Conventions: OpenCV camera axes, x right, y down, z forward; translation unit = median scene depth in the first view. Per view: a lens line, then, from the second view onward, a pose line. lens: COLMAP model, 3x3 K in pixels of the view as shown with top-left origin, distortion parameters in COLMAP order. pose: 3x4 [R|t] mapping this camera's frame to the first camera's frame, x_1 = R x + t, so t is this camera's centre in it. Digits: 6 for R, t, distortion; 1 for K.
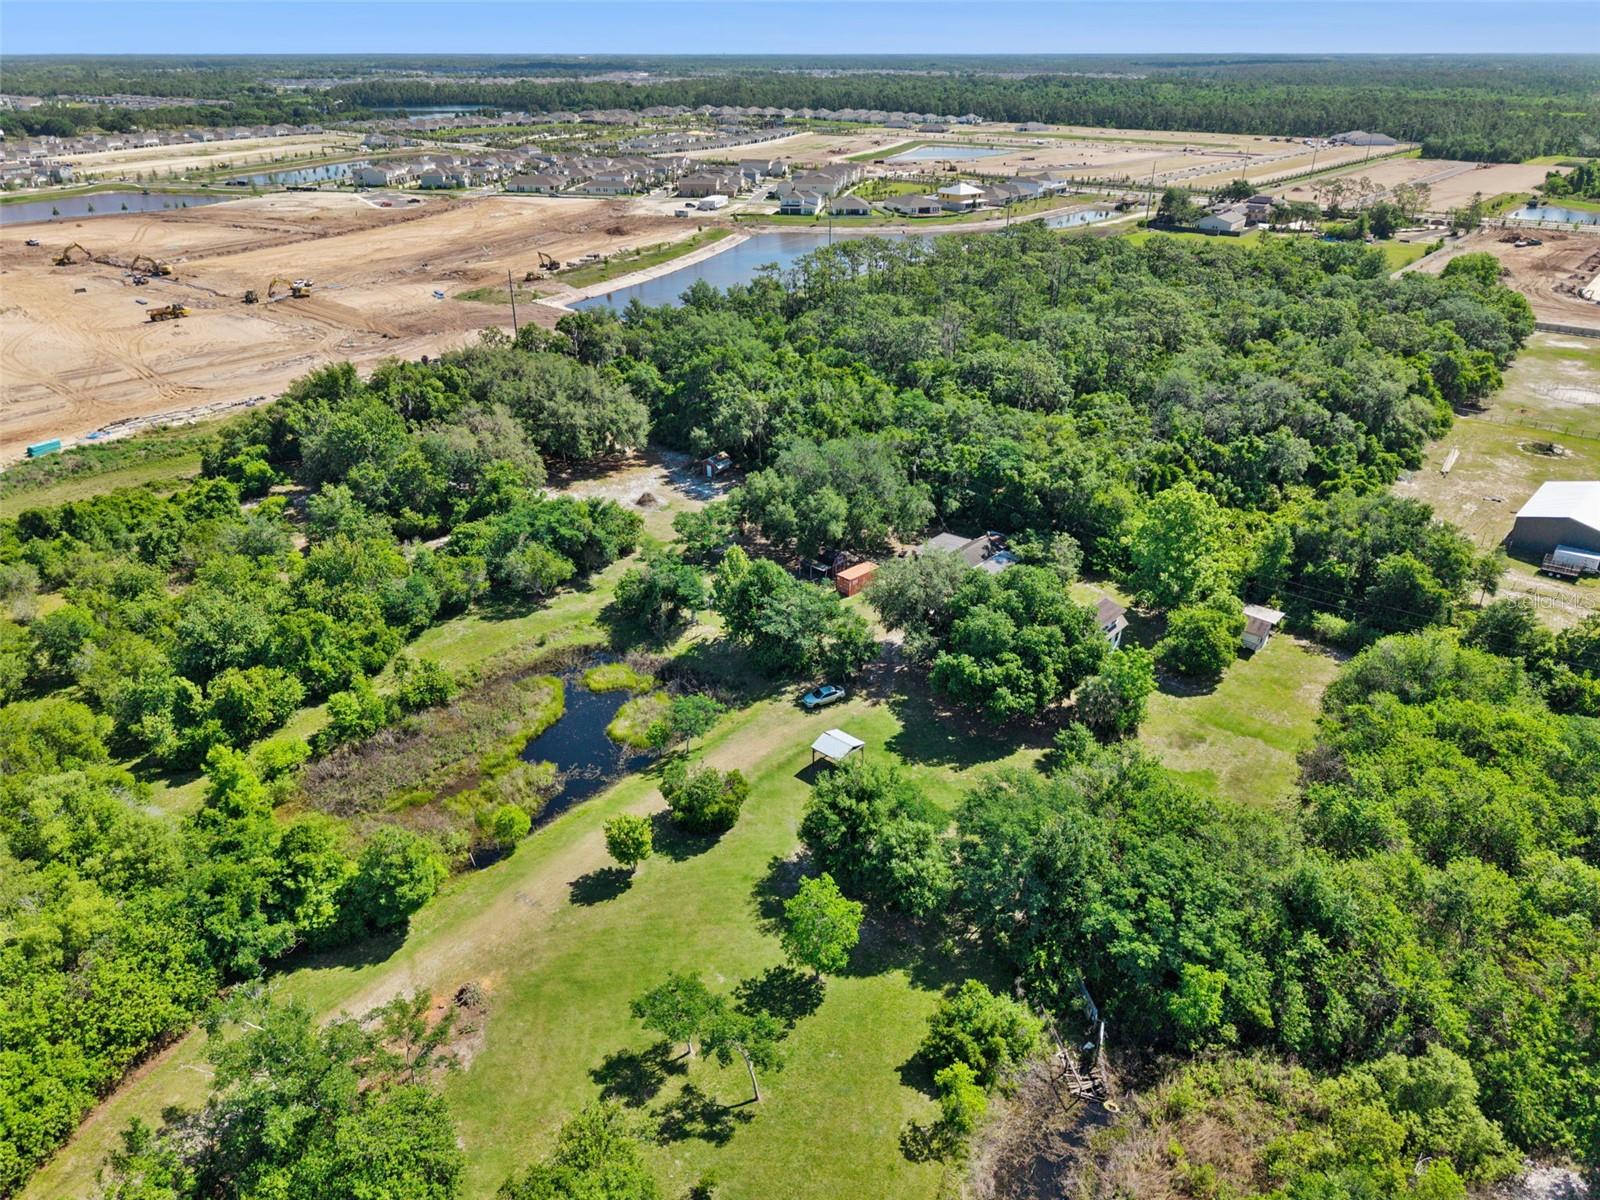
lens RADIAL K [[1080.0, 0, 793.3], [0, 1080.0, 596.7], [0, 0, 1]] dist [0.020669, -0.021106]
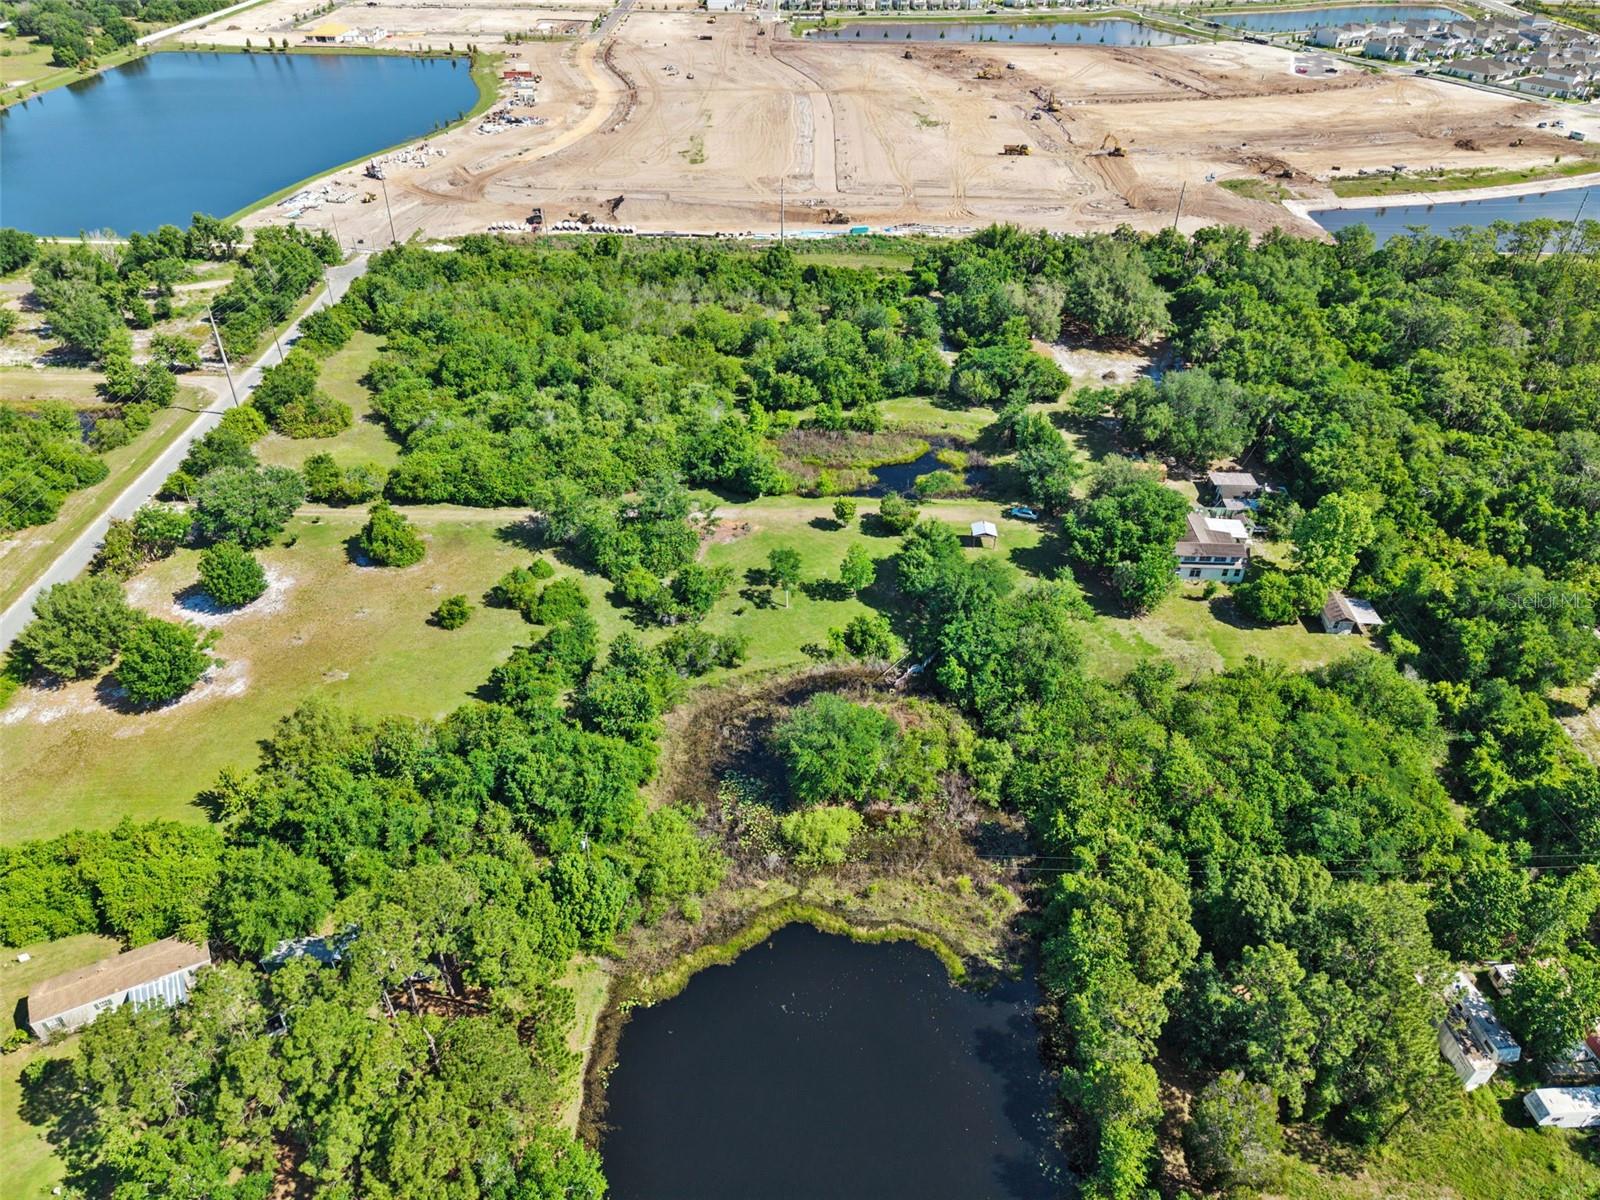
lens RADIAL K [[1050.7, 0, 805.9], [0, 1050.7, 630.0], [0, 0, 1]] dist [0.018876, -0.017310]
pose [[0.634913, 0.485031, -0.601357, 0.513409], [-0.362644, 0.874395, 0.322371, -0.087234], [0.682184, 0.013401, 0.731058, -0.226960]]
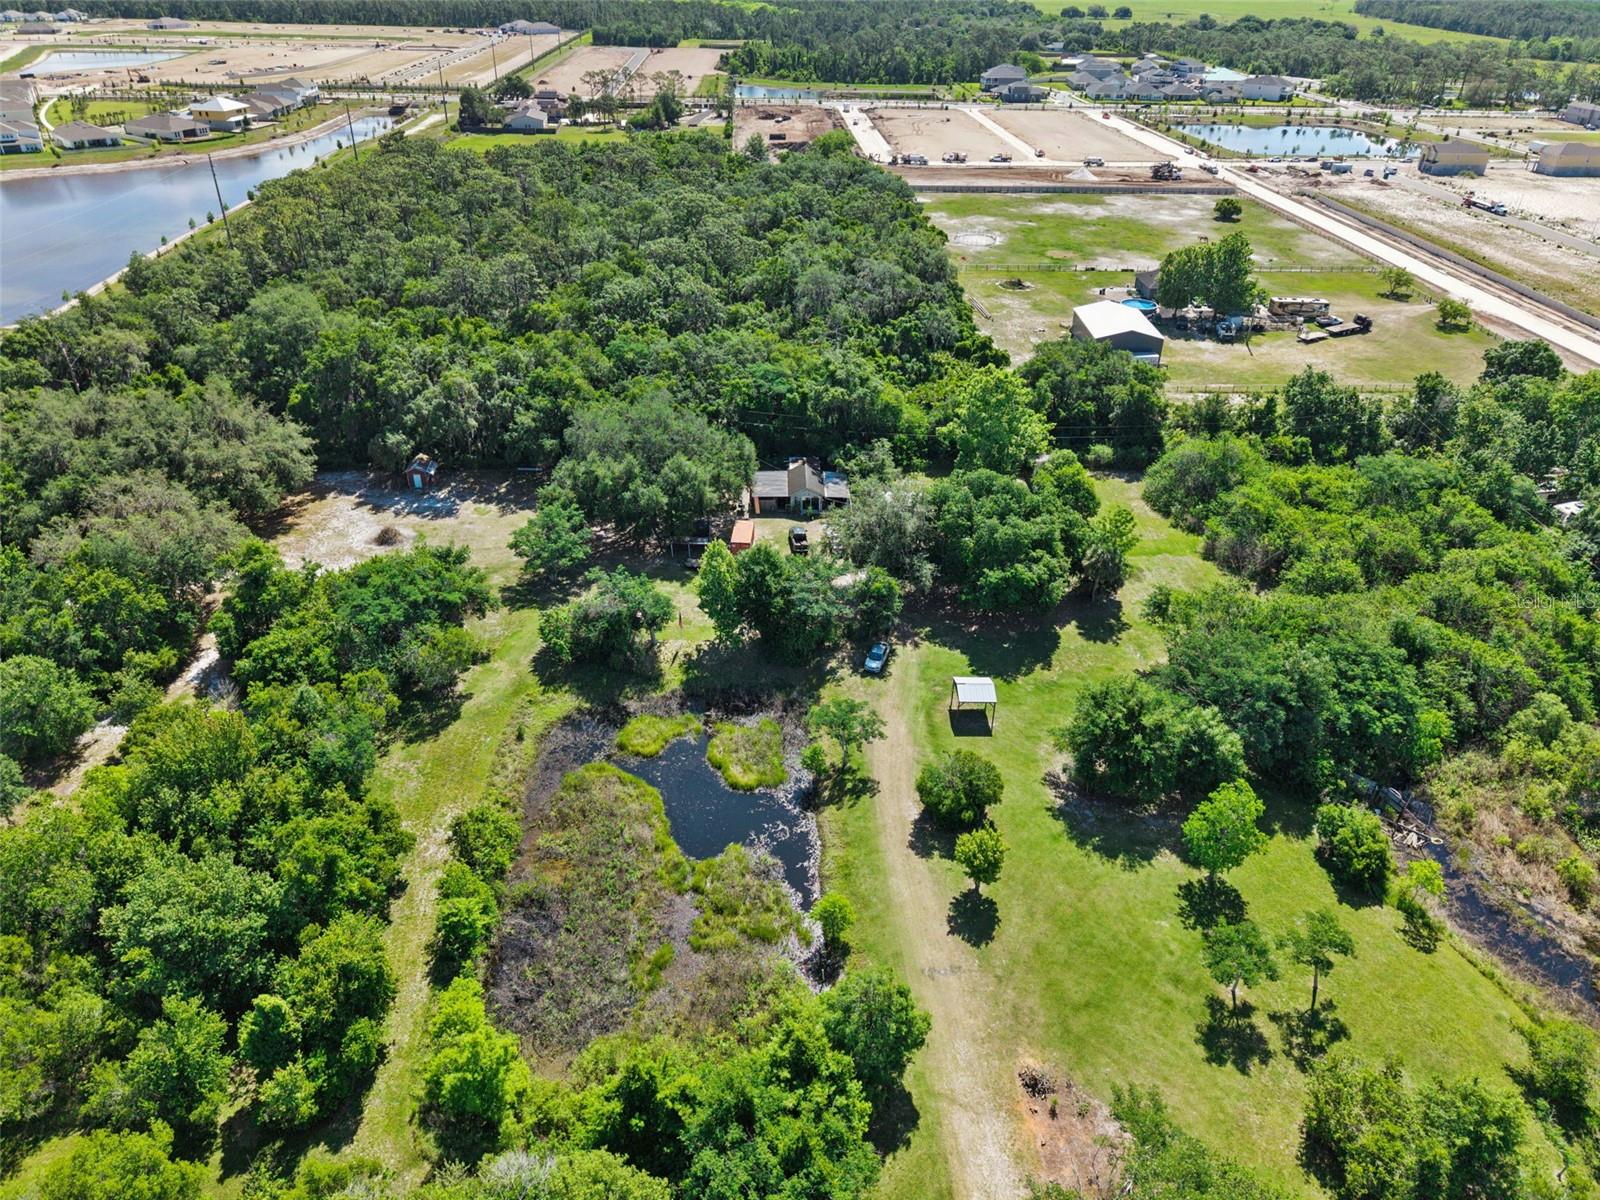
lens RADIAL K [[1080.0, 0, 793.3], [0, 1080.0, 596.7], [0, 0, 1]] dist [0.020669, -0.021106]
pose [[0.736476, -0.337050, 0.586516, -0.342291], [0.287590, 0.940780, 0.179512, -0.090707], [-0.612287, 0.036470, 0.789794, 0.169864]]
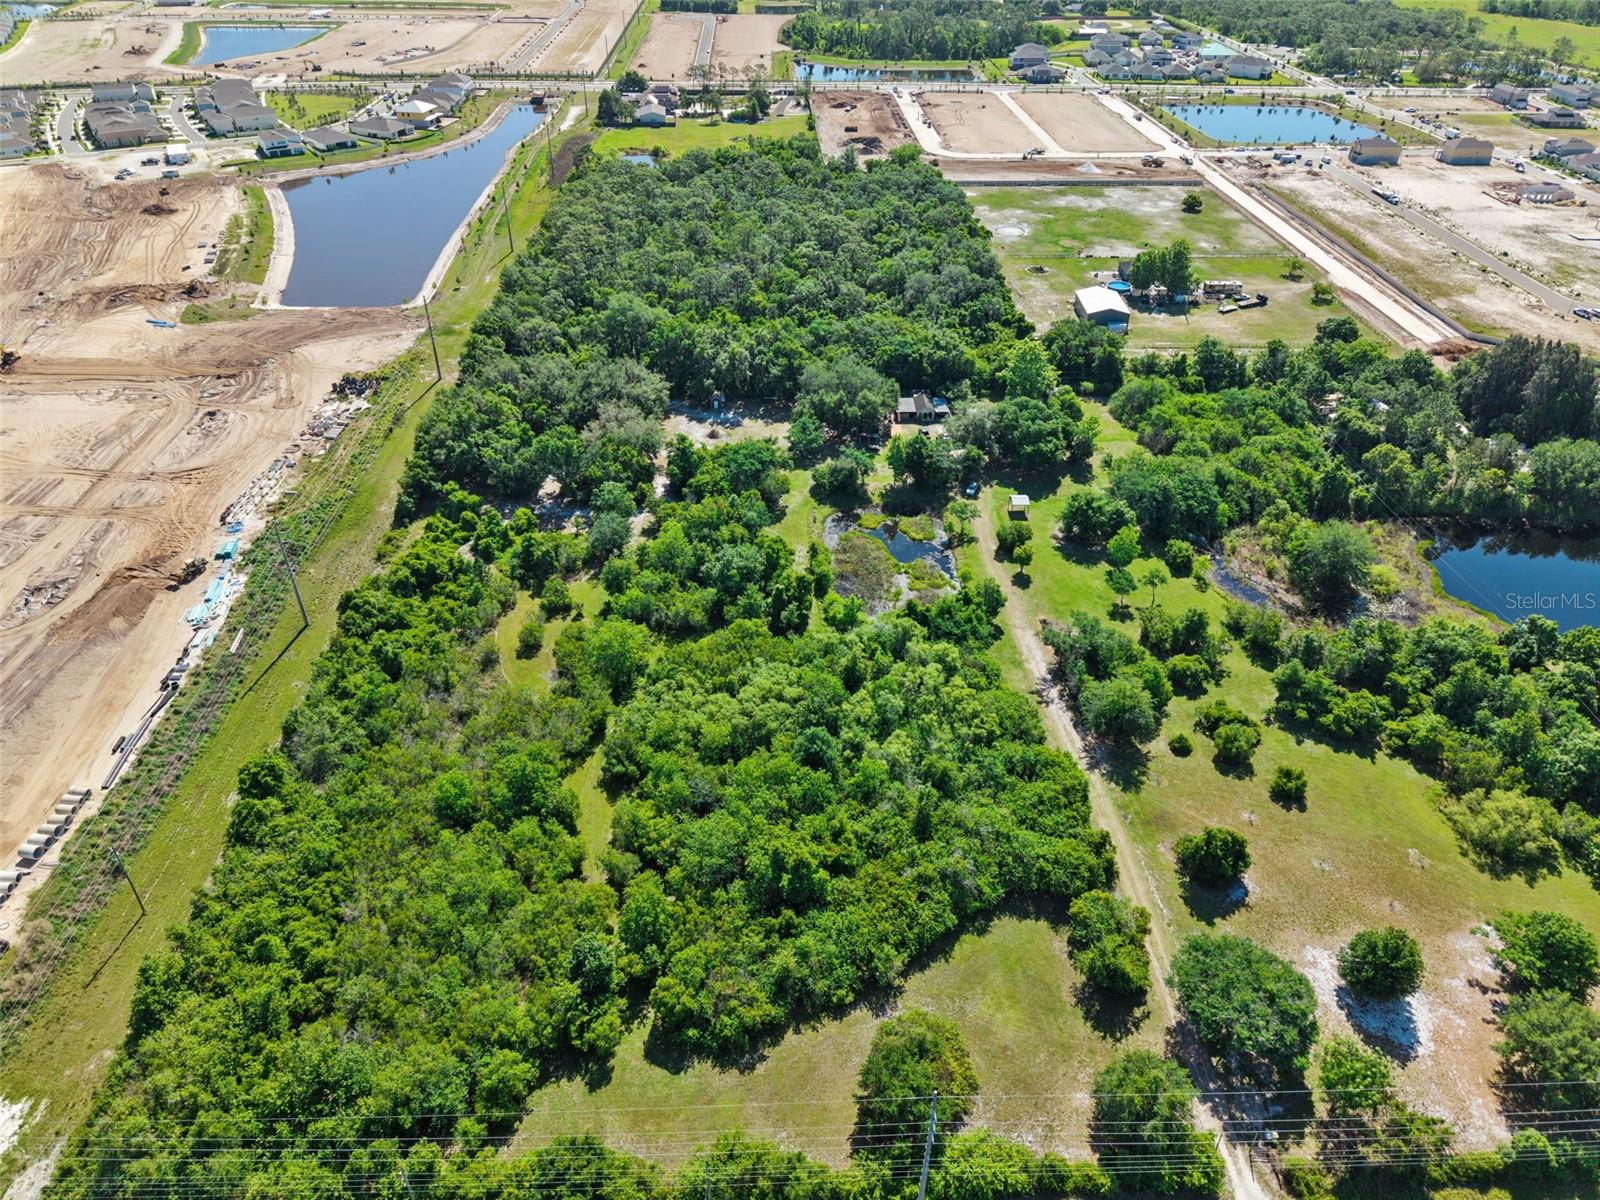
lens RADIAL K [[1080.0, 0, 793.3], [0, 1080.0, 596.7], [0, 0, 1]] dist [0.020669, -0.021106]
pose [[0.742005, -0.379541, 0.552610, -0.850372], [0.291578, 0.924964, 0.243769, -0.186056], [-0.603665, -0.019749, 0.796993, -0.250243]]
